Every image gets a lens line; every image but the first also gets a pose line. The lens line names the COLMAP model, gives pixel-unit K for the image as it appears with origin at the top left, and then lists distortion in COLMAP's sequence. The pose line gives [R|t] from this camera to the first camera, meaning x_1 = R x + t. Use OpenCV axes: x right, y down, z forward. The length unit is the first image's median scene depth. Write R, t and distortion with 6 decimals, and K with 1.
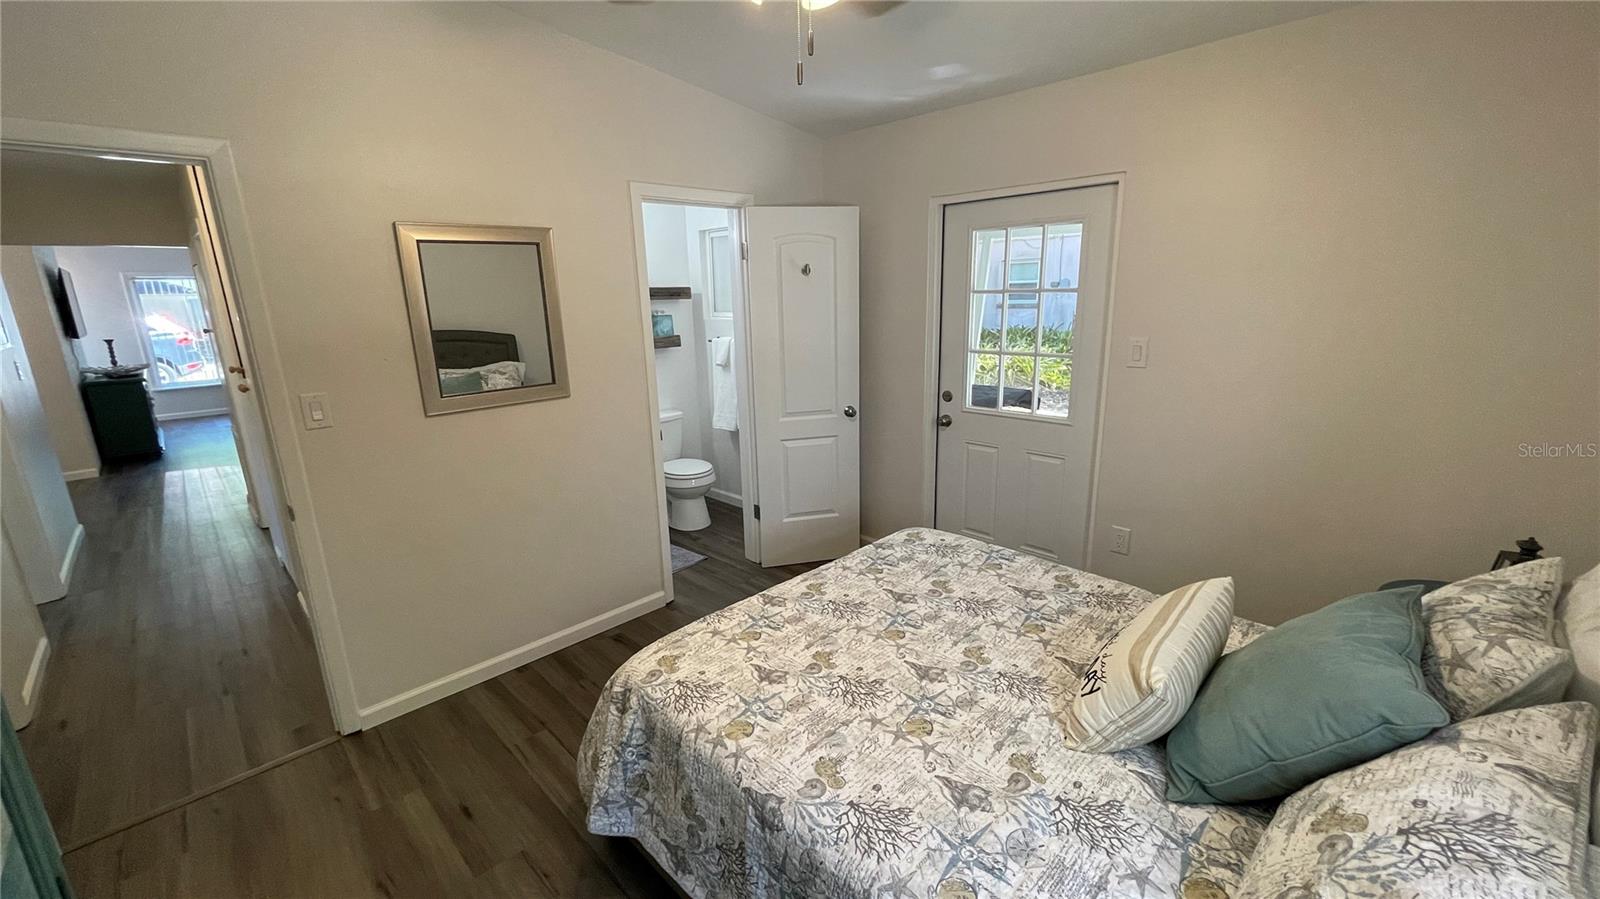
lens RADIAL K [[638.5, 0, 800.0], [0, 638.5, 449.5], [0, 0, 1]] dist [0.000883, 0.000041]
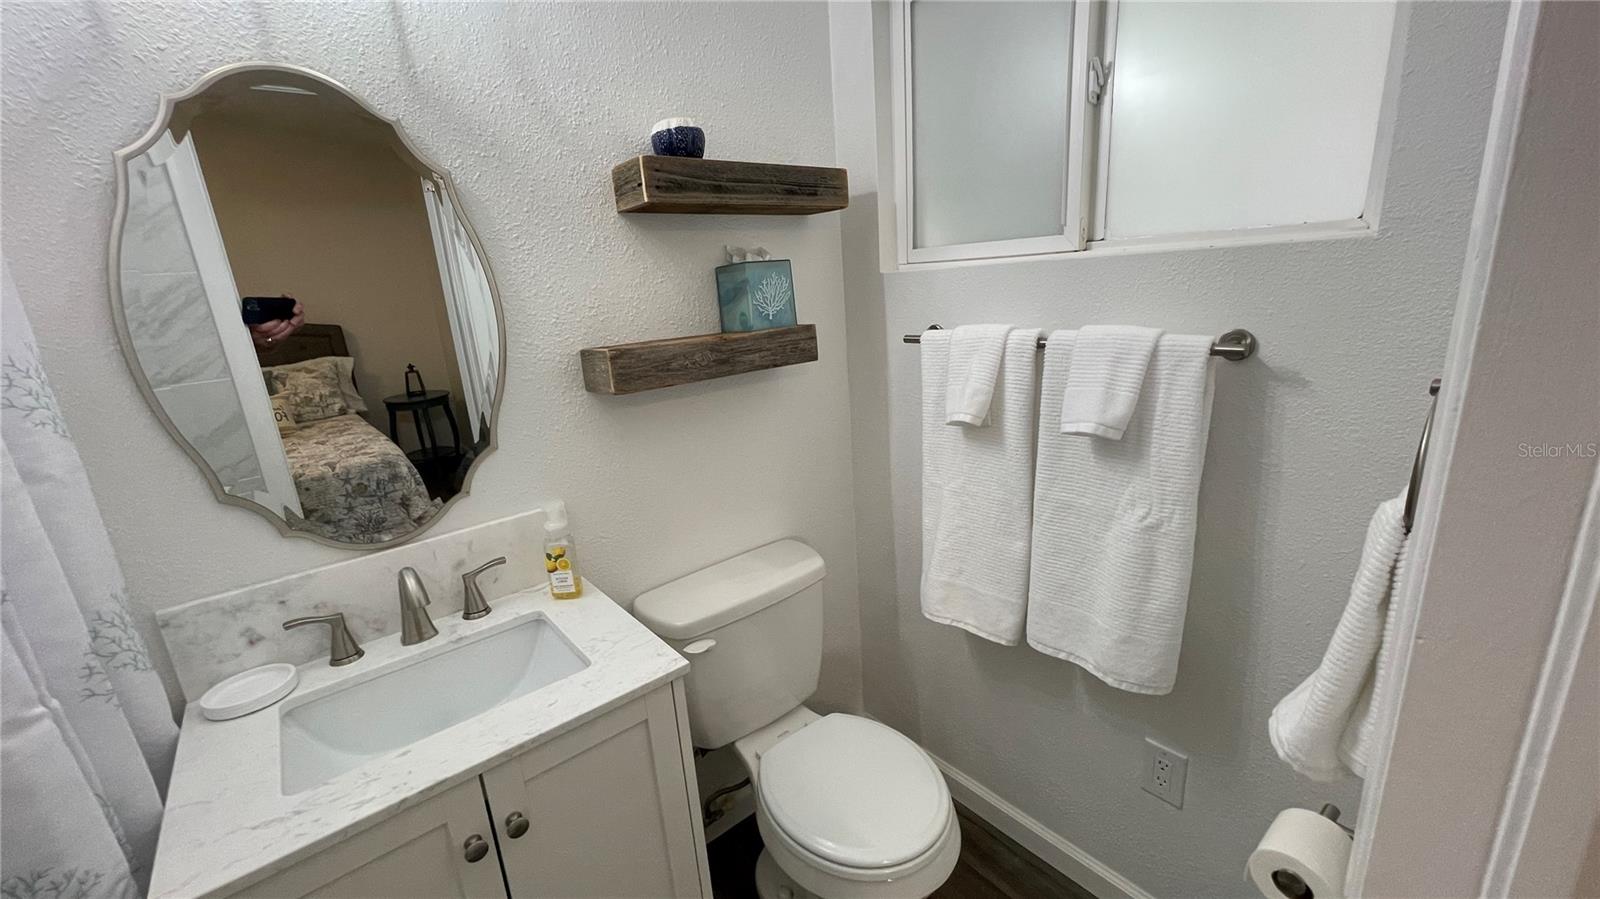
lens RADIAL K [[638.5, 0, 800.0], [0, 638.5, 449.5], [0, 0, 1]] dist [0.000883, 0.000041]
pose [[0.995149, -0.008123, -0.098038, -0.165020], [0.010800, 0.999582, 0.026809, -0.125615], [0.097780, -0.027738, 0.994821, 0.681407]]
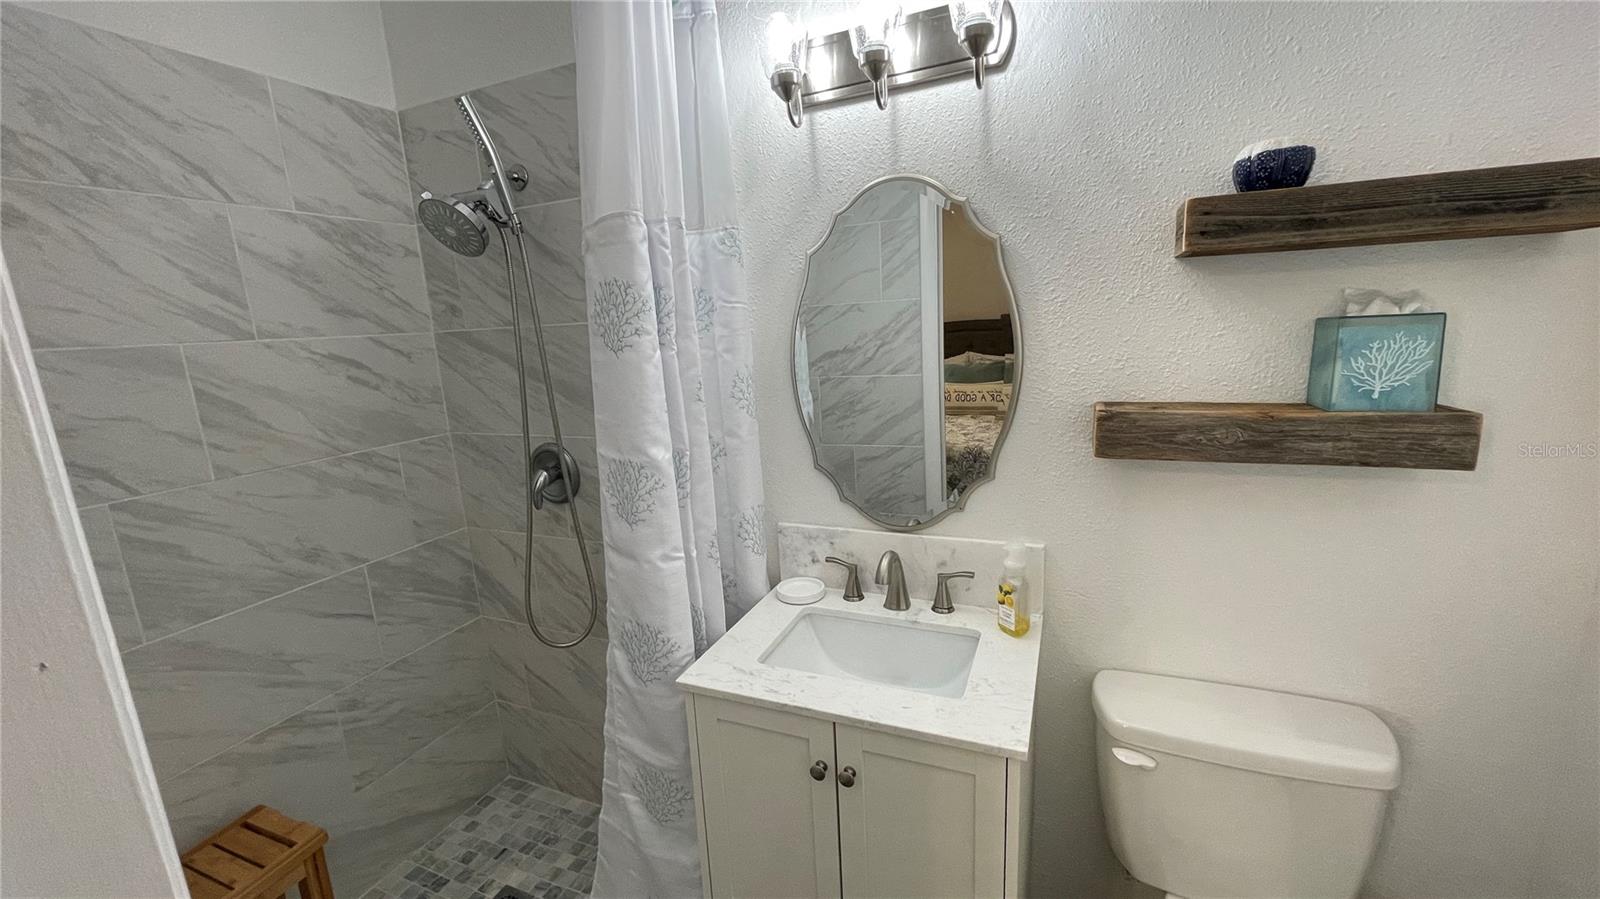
lens RADIAL K [[647.3, 0, 800.1], [0, 647.3, 442.8], [0, 0, 1]] dist [-0.001274, -0.000165]
pose [[0.381004, 0.194650, -0.903851, -0.086436], [-0.182502, 0.974186, 0.132867, -0.158323], [0.906382, 0.114332, 0.406693, 0.726344]]
